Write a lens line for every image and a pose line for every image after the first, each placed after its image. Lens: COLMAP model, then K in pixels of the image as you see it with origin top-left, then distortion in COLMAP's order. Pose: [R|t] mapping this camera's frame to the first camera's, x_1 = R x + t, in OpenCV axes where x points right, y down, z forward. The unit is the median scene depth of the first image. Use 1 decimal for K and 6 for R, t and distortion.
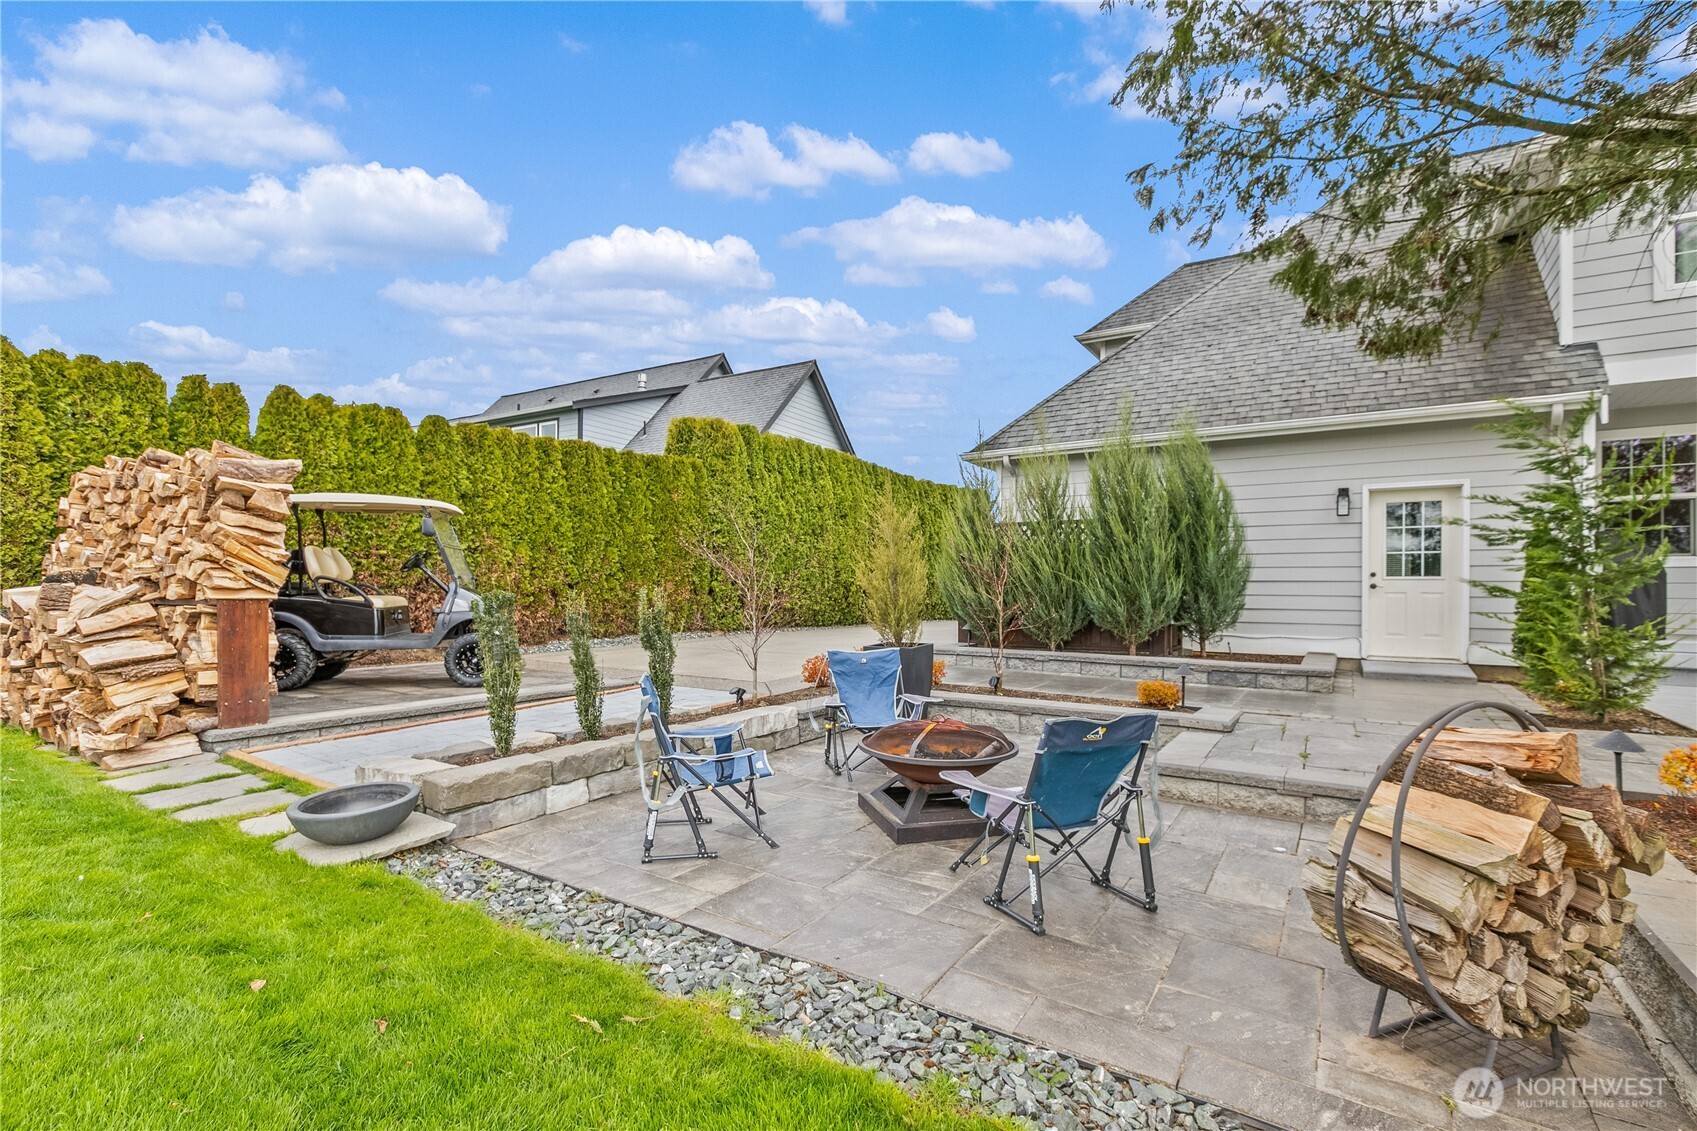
lens RADIAL K [[763.4, 0, 849.8], [0, 763.4, 570.0], [0, 0, 1]] dist [0.004273, -0.003971]
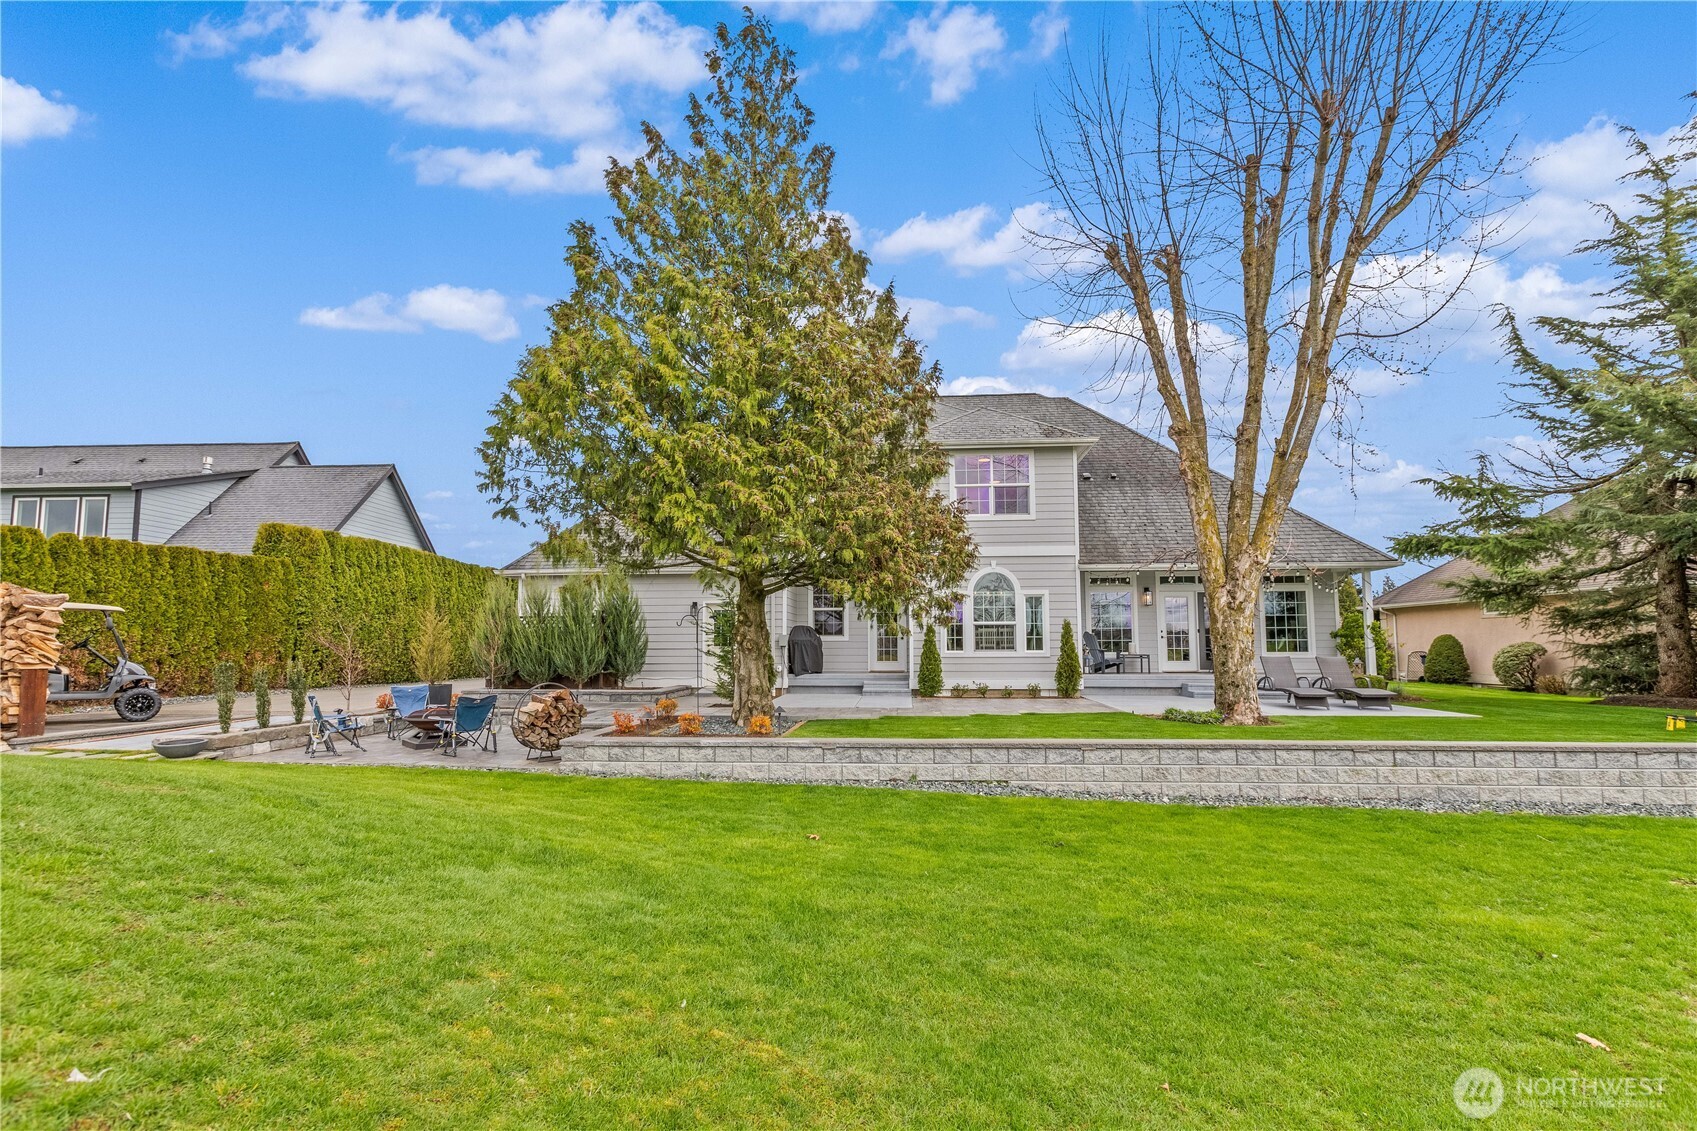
lens RADIAL K [[763.4, 0, 848.5], [0, 763.4, 579.4], [0, 0, 1]] dist [0.004273, -0.003971]
pose [[0.879227, 0.032805, 0.475273, 0.031860], [-0.002413, 0.997920, -0.064416, -0.028397], [-0.476398, 0.055489, 0.877477, -0.692322]]
